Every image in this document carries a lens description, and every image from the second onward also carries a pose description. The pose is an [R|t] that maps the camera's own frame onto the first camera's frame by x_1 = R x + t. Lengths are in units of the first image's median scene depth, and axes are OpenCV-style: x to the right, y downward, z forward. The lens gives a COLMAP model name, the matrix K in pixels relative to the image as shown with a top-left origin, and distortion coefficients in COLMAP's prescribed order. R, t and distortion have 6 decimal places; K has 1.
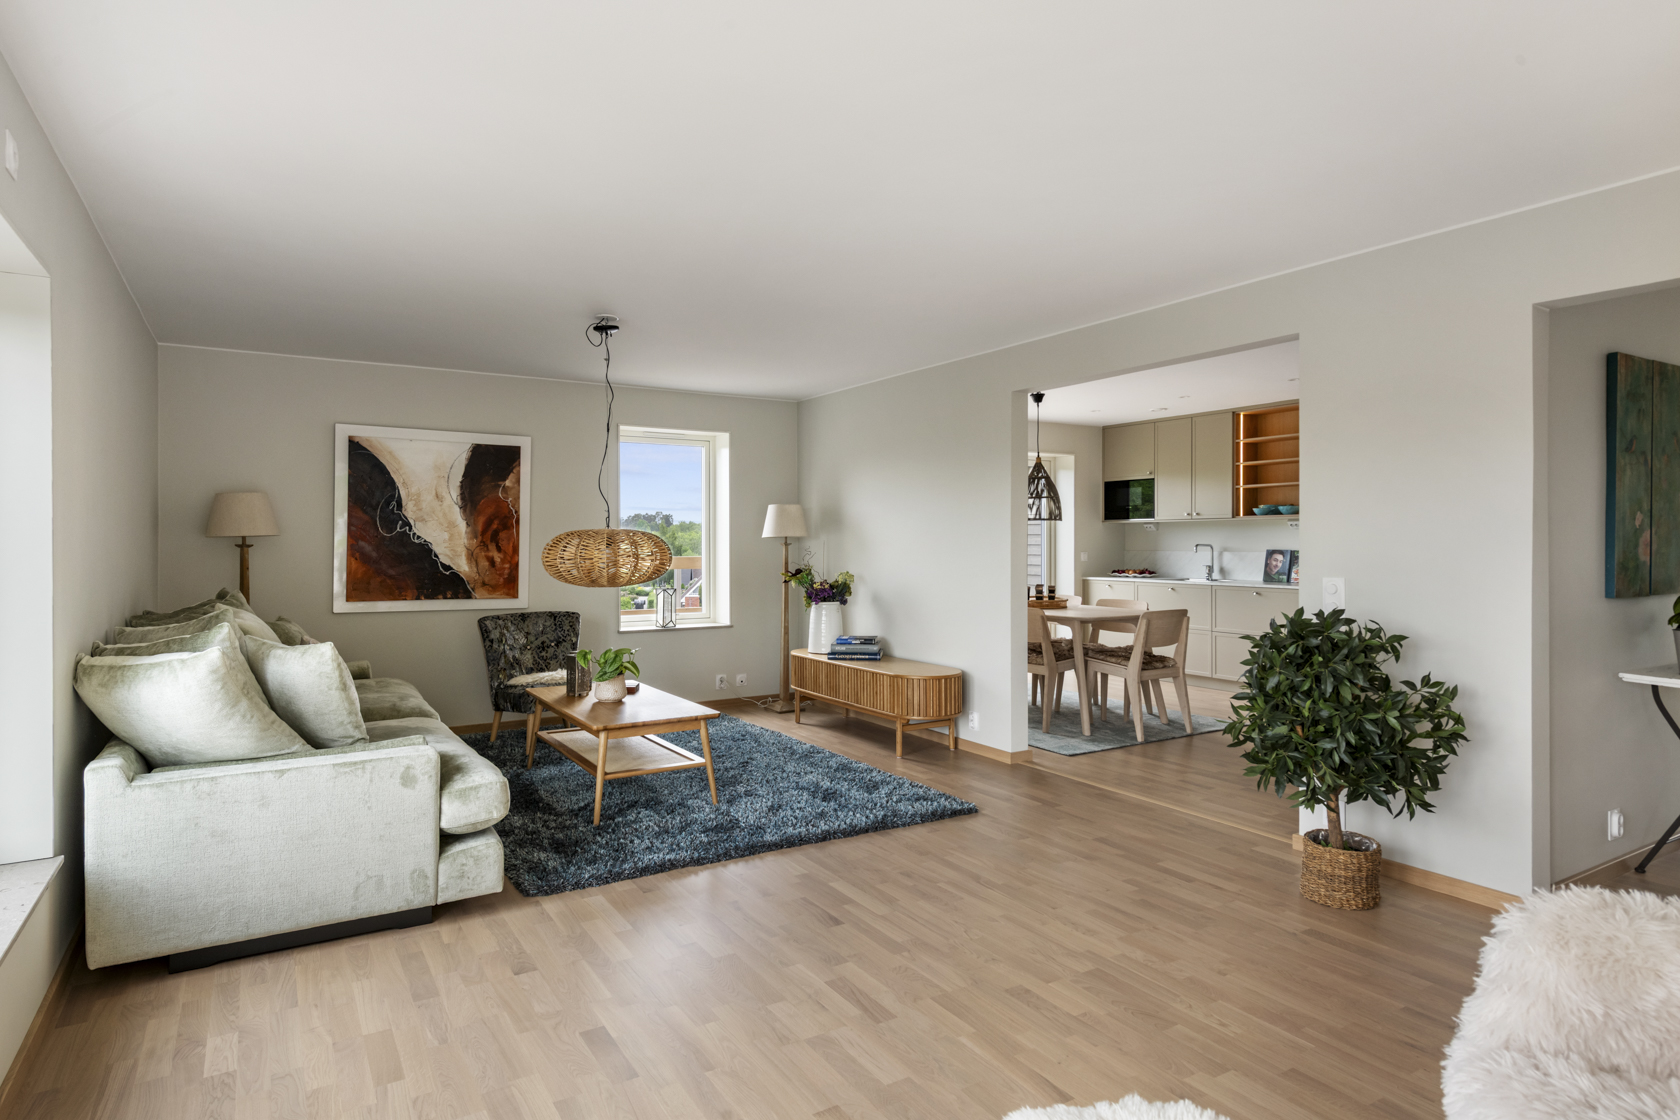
lens RADIAL K [[962.5, 0, 840.0], [0, 962.5, 560.0], [0, 0, 1]] dist [0.044325, -0.042225]
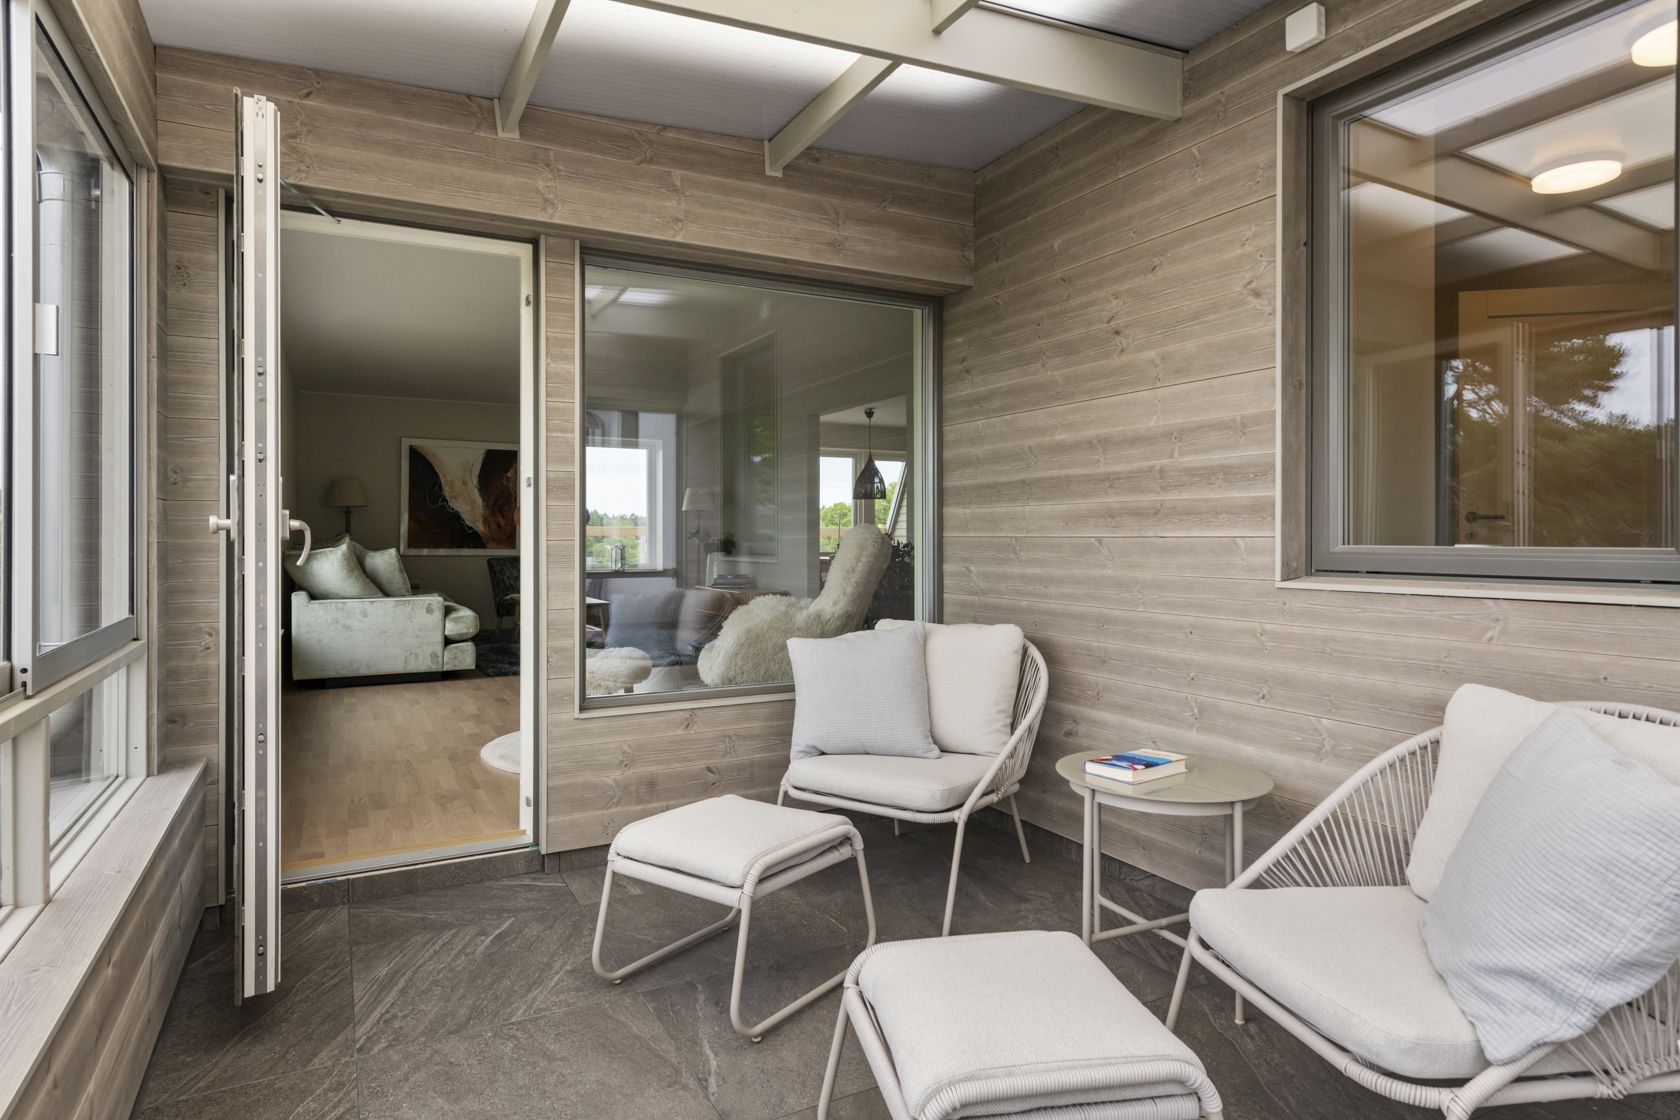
lens RADIAL K [[936.1, 0, 809.6], [0, 936.1, 553.1], [0, 0, 1]] dist [0.000208, -0.002502]
pose [[0.996799, -0.002714, -0.079900, 0.427102], [0.002730, 0.999996, 0.000089, 0.080541], [0.079899, -0.000306, 0.996803, -0.758399]]
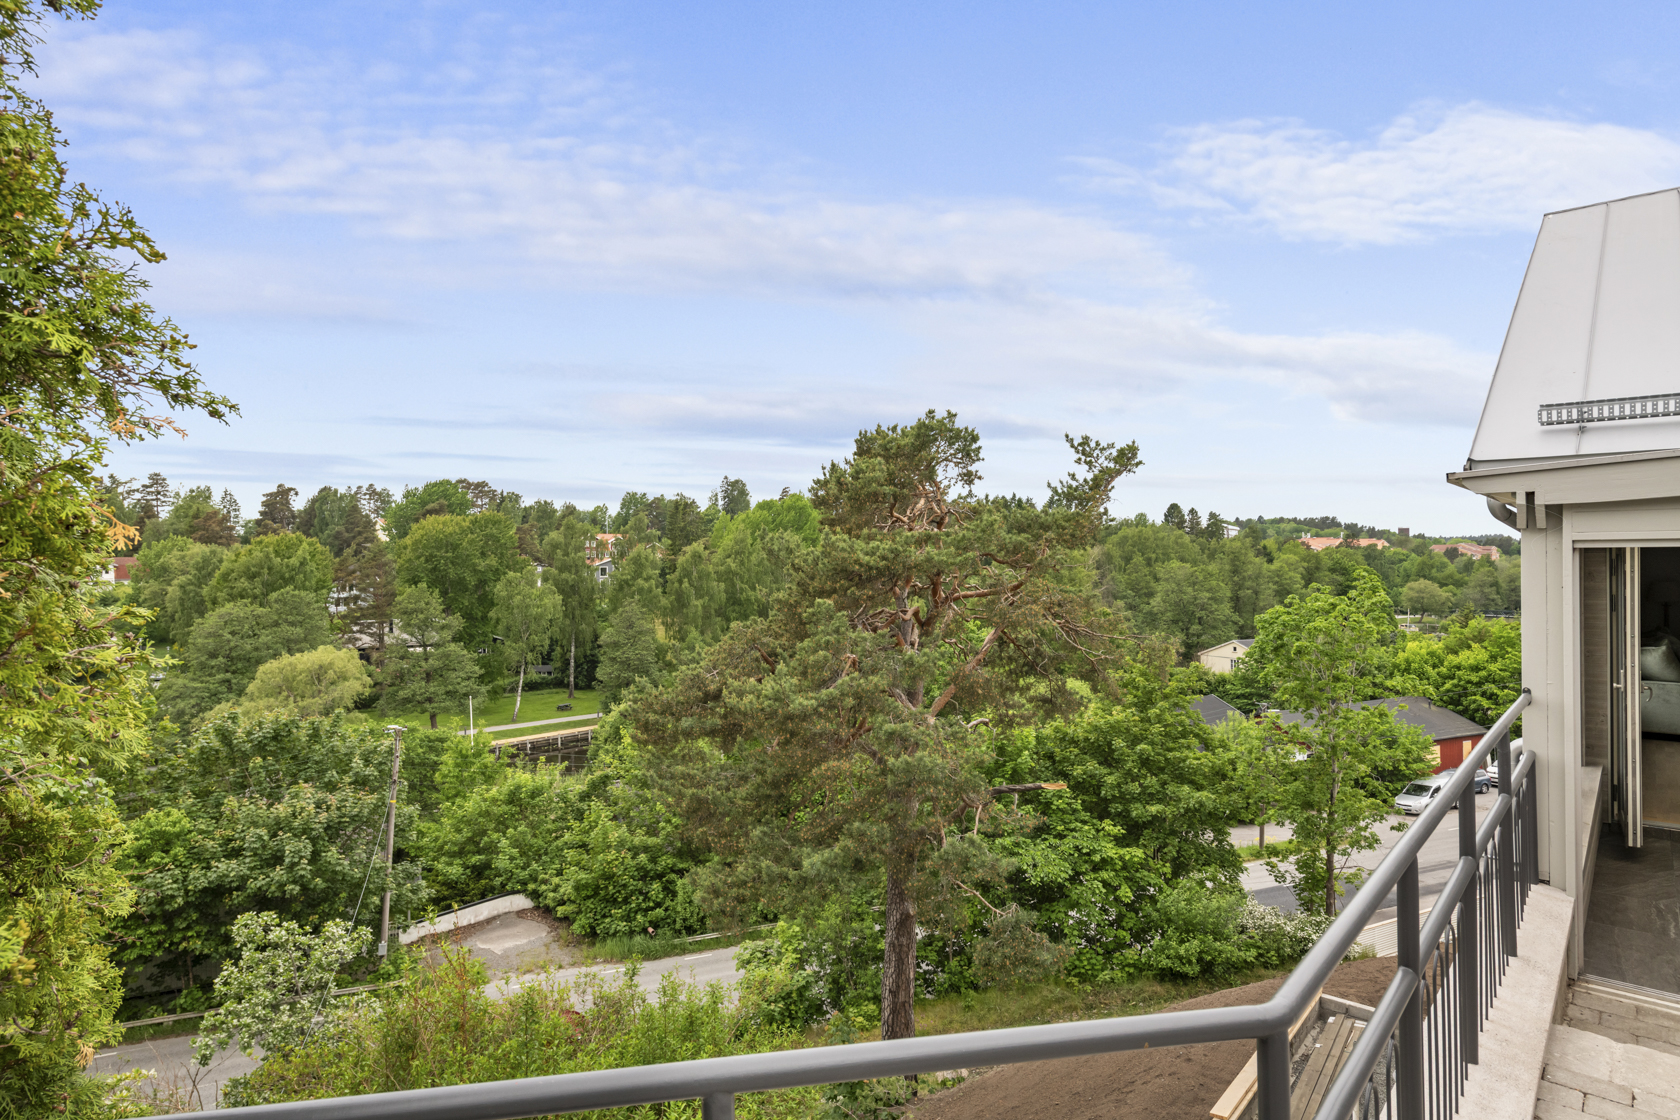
lens RADIAL K [[936.1, 0, 809.6], [0, 936.1, 553.1], [0, 0, 1]] dist [0.000208, -0.002502]
pose [[0.288975, -0.011567, -0.957267, 1.158616], [-0.000521, 0.999925, -0.012240, -0.136549], [0.957336, 0.004036, 0.288947, -1.998408]]
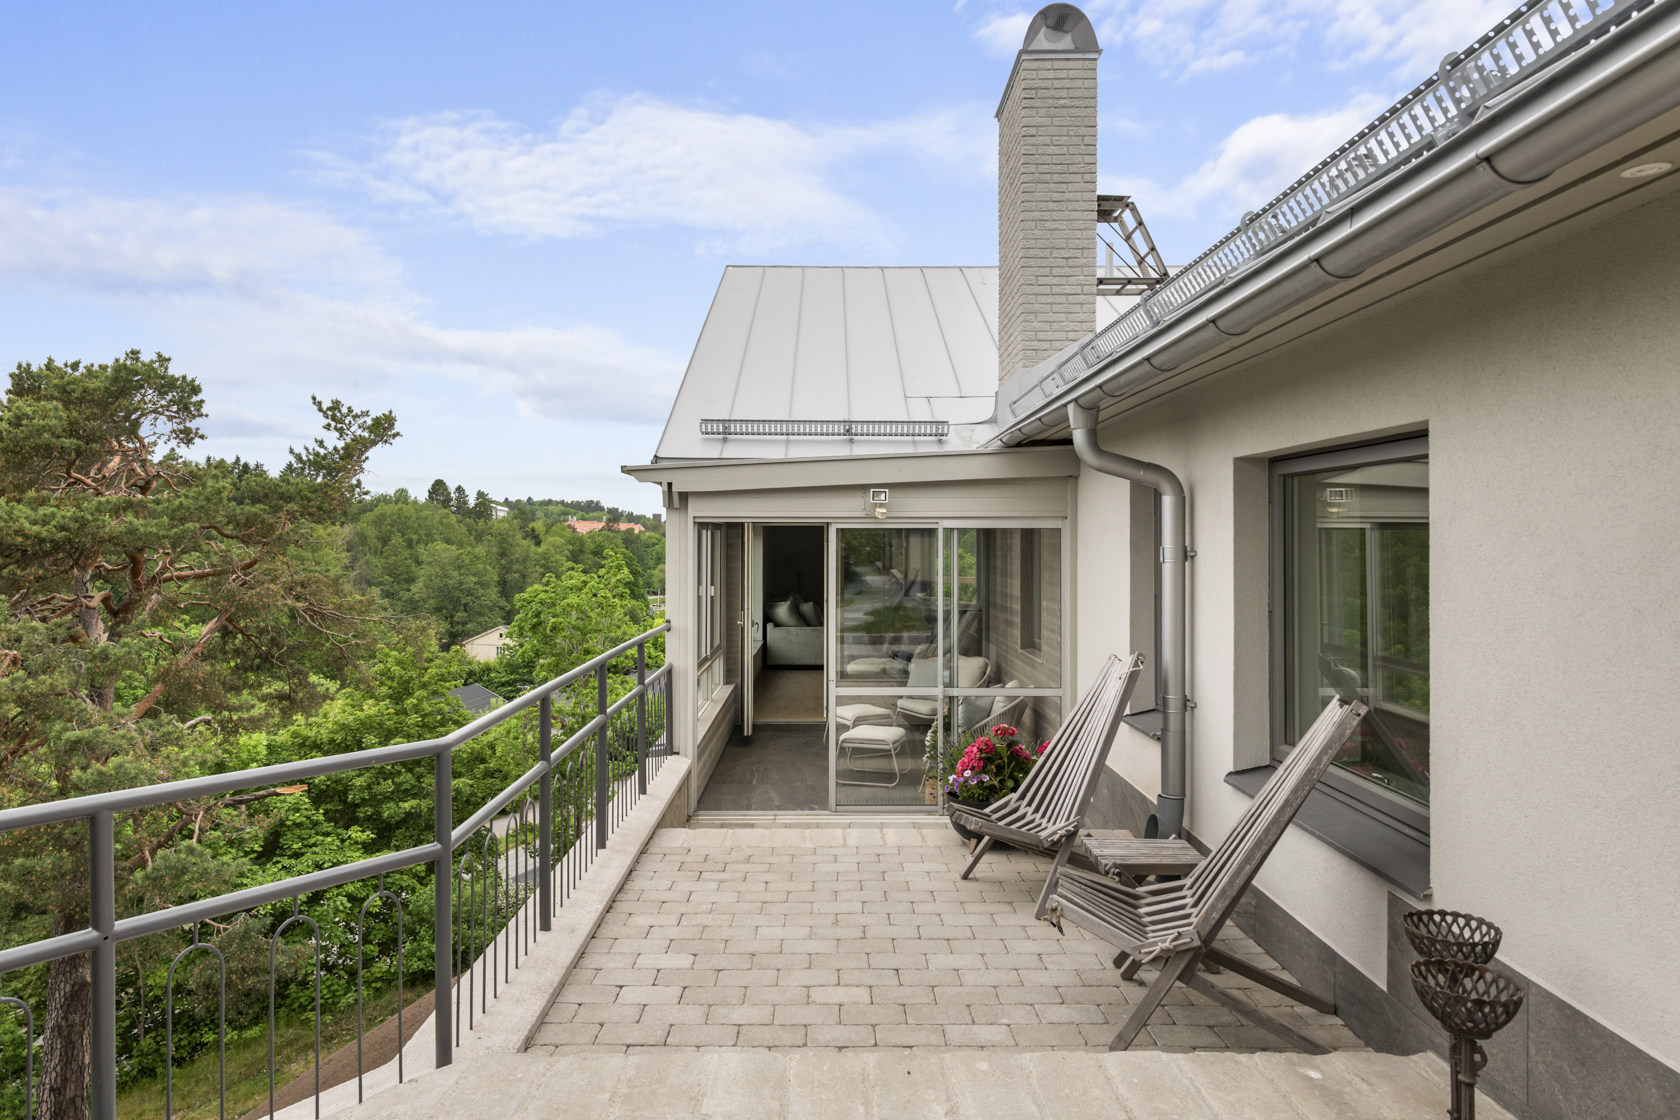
lens RADIAL K [[1040.6, 0, 834.9], [0, 1040.6, 540.1], [0, 0, 1]] dist [0.043451, -0.021890]
pose [[0.855109, 0.000134, -0.518449, 1.508051], [-0.006110, 0.999933, -0.009819, -0.108279], [0.518413, 0.011565, 0.855052, -2.233385]]
